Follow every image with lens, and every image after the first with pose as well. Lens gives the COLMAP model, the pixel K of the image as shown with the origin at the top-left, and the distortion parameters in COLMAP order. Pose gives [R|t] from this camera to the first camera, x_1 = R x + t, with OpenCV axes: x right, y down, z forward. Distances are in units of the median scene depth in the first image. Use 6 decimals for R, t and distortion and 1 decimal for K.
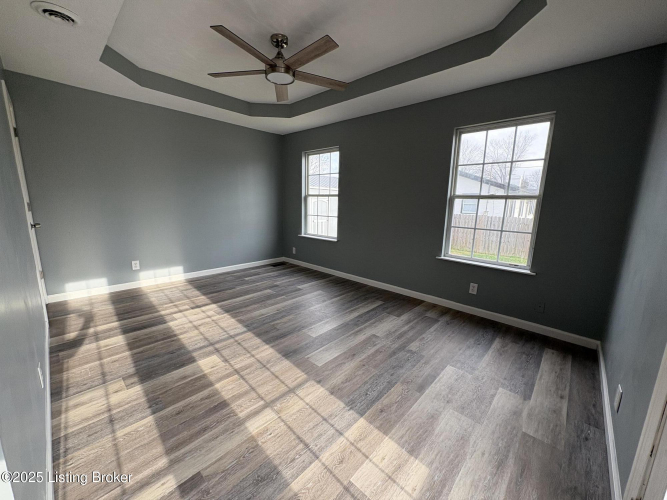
lens RADIAL K [[266.6, 0, 332.1], [0, 266.6, 250.2], [0, 0, 1]] dist [-0.001762, 0.000566]
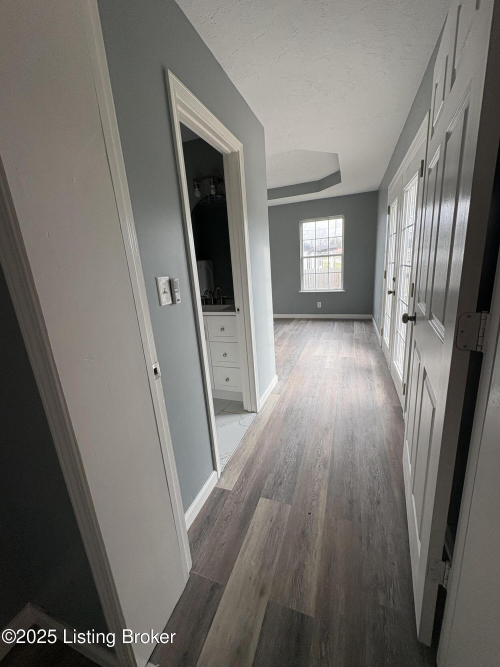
lens RADIAL K [[266.6, 0, 251.5], [0, 266.6, 332.6], [0, 0, 1]] dist [-0.001762, 0.000566]
pose [[0.916906, -0.176046, 0.358179, -0.682899], [0.154755, 0.984069, 0.087512, 0.104383], [-0.367879, -0.024810, 0.929543, -0.649178]]
